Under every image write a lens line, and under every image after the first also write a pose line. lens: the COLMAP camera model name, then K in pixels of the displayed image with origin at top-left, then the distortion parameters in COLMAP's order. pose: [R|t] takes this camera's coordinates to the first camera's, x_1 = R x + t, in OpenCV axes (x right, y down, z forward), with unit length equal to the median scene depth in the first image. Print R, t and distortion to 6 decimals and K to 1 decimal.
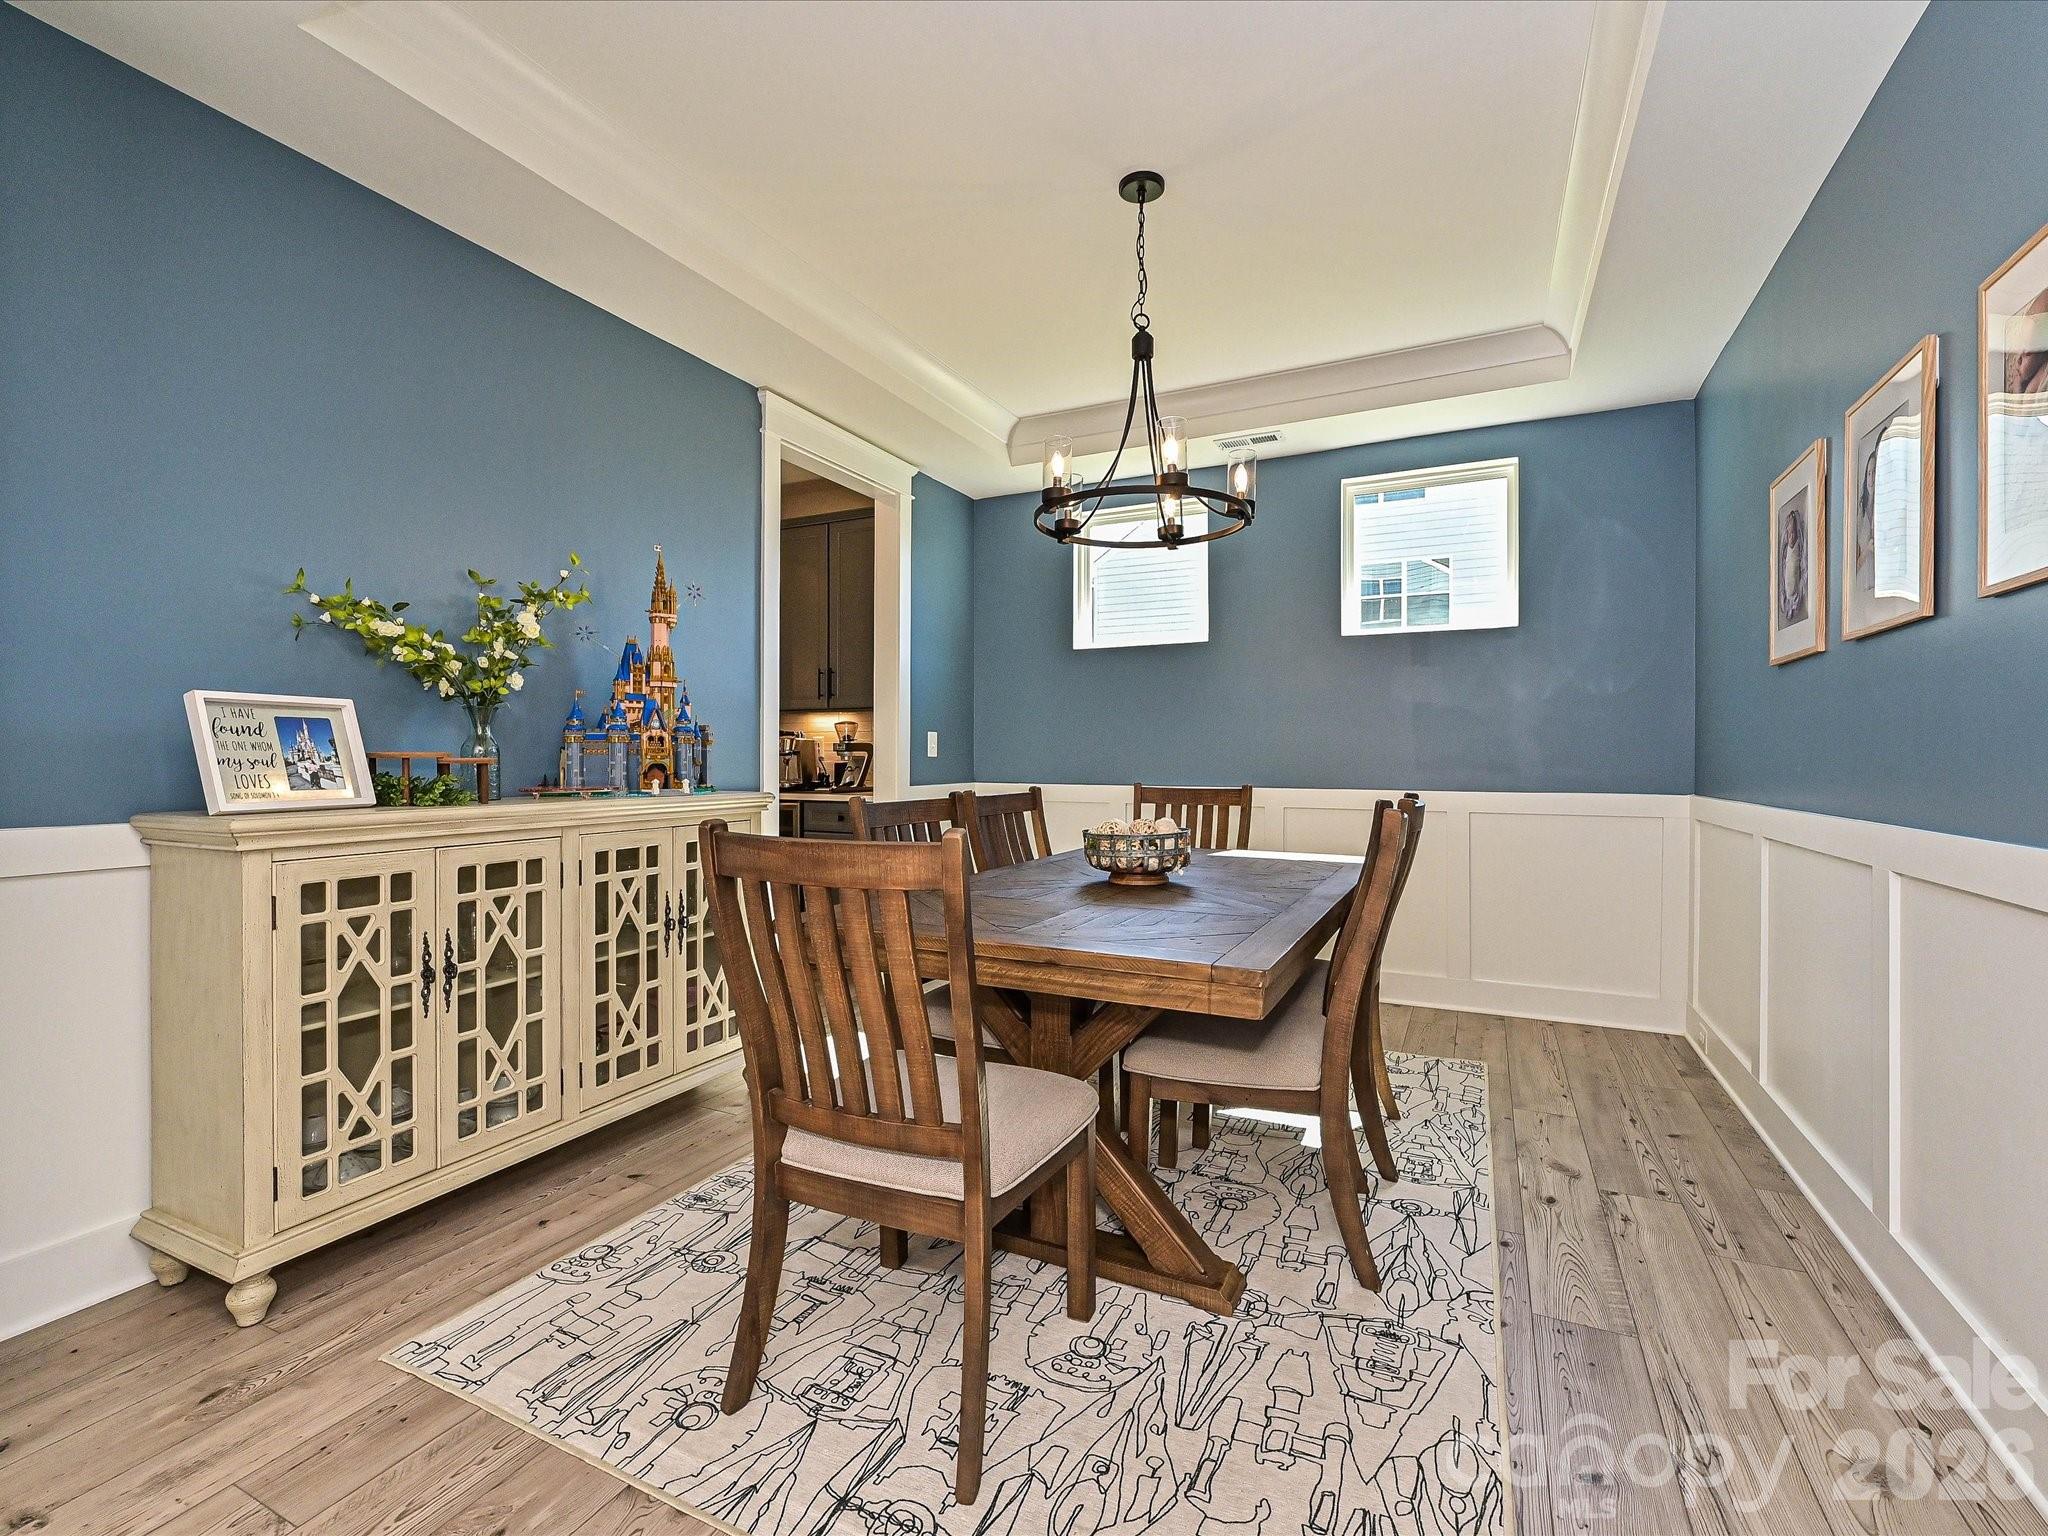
lens RADIAL K [[931.3, 0, 1023.1], [0, 931.3, 766.2], [0, 0, 1]] dist [0.001011, -0.000327]
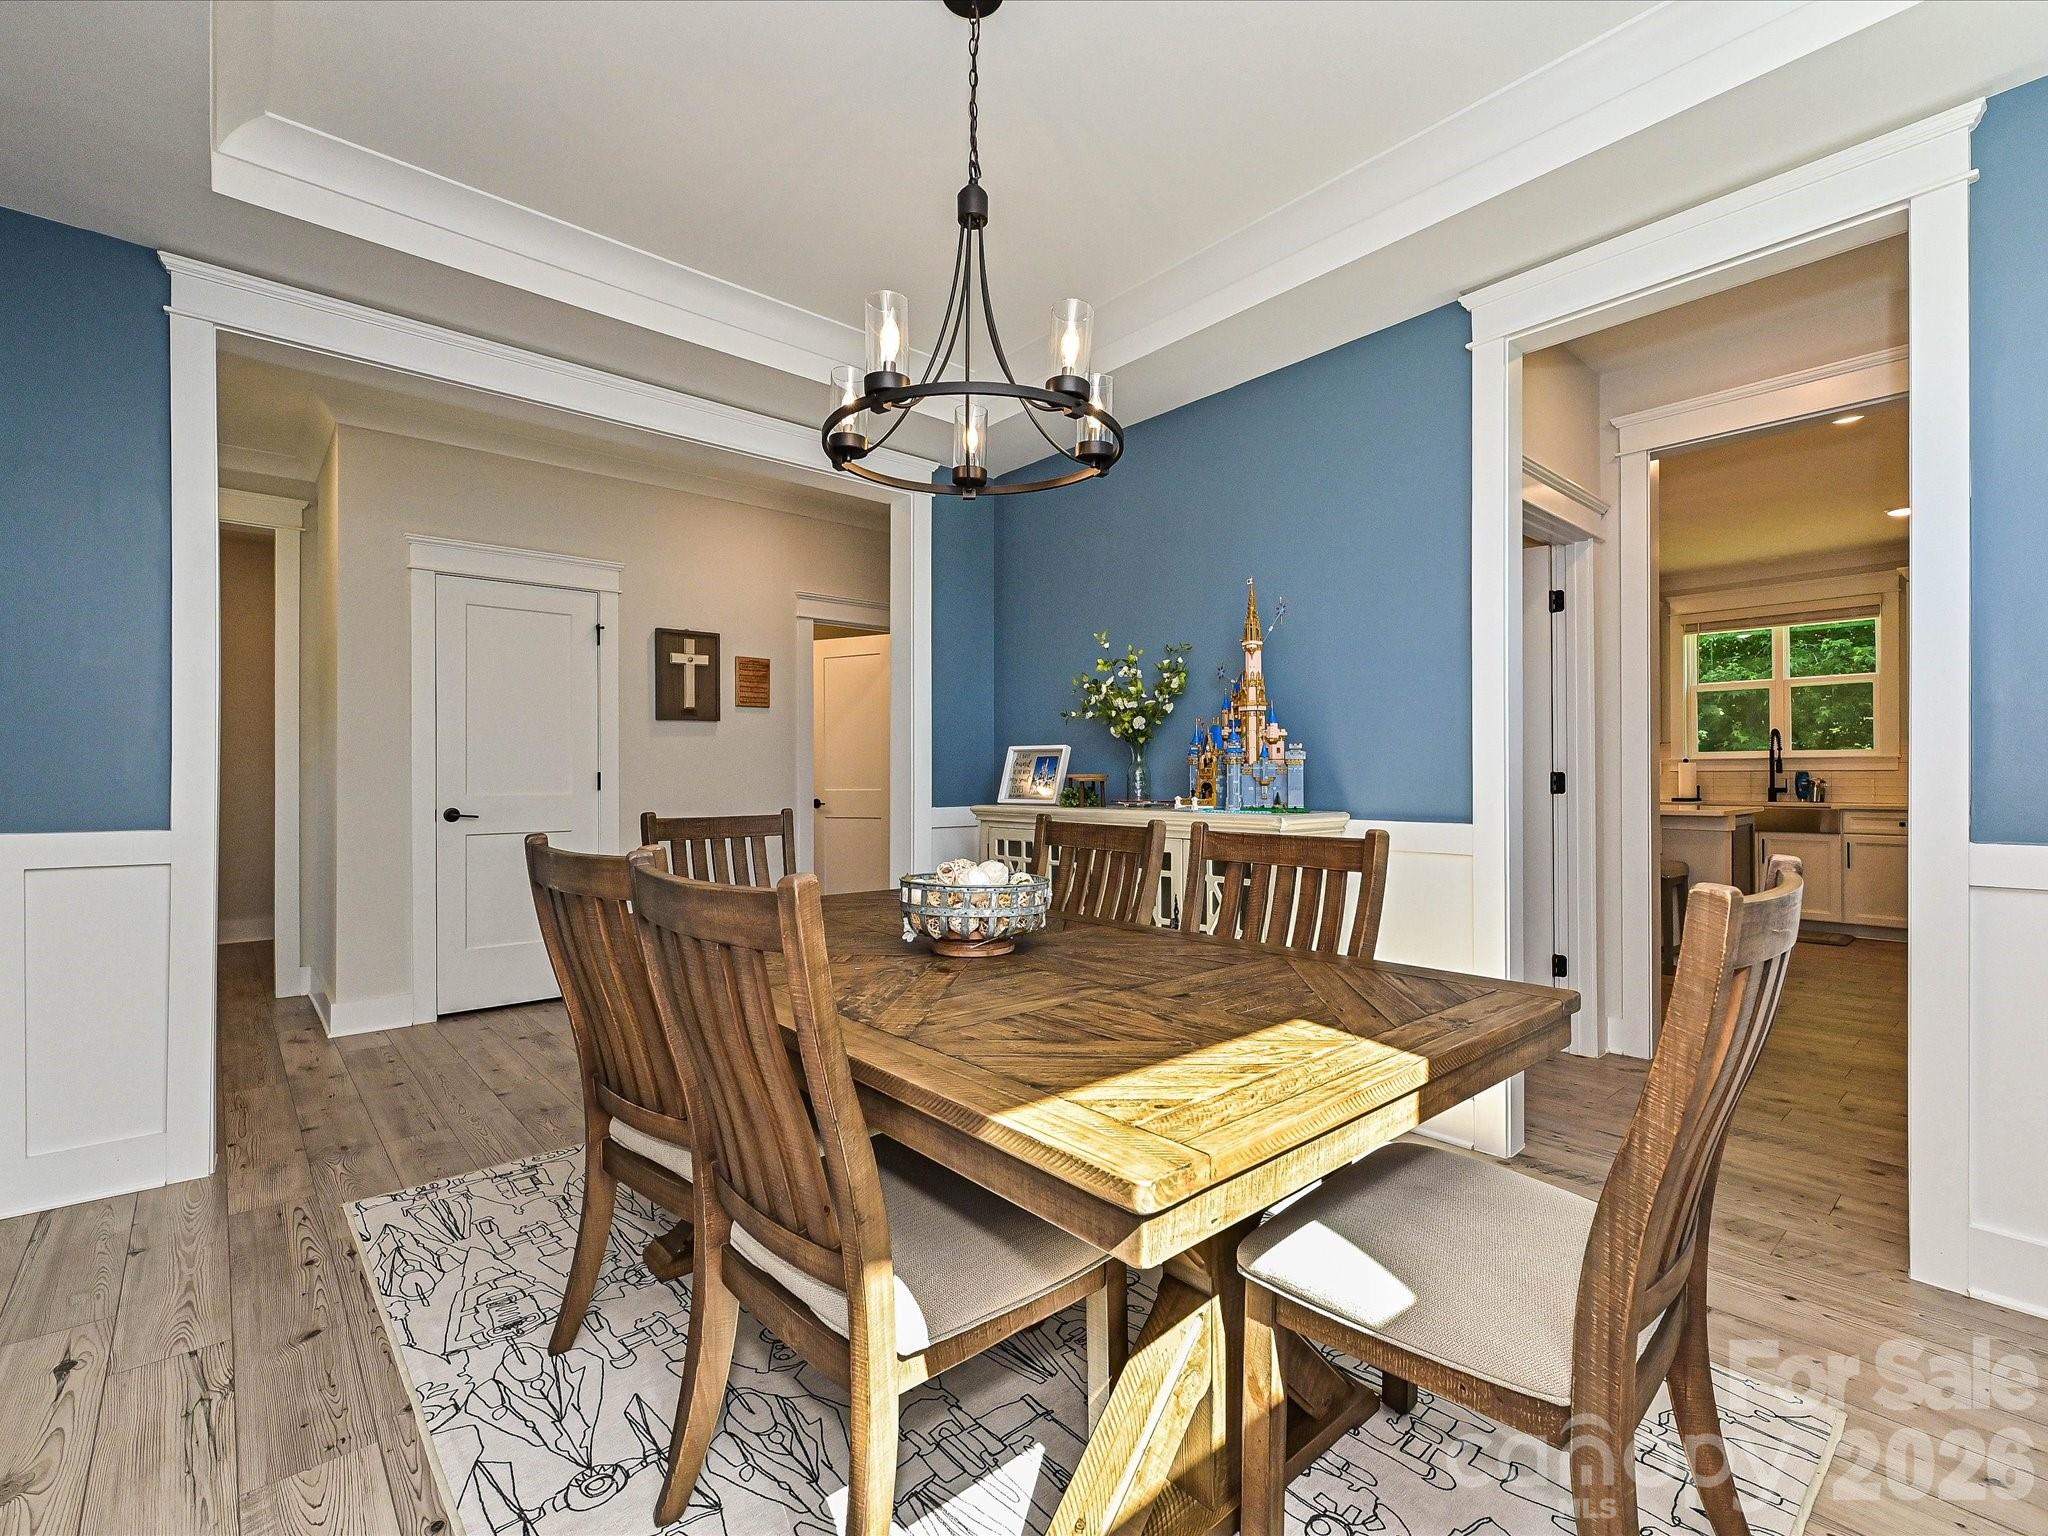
lens RADIAL K [[931.3, 0, 1008.2], [0, 931.3, 769.5], [0, 0, 1]] dist [0.001011, -0.000327]
pose [[-0.399288, -0.009677, -0.916774, 1.080761], [-0.009102, 0.999937, -0.006591, -0.013860], [0.916780, 0.005713, -0.399351, 1.828544]]
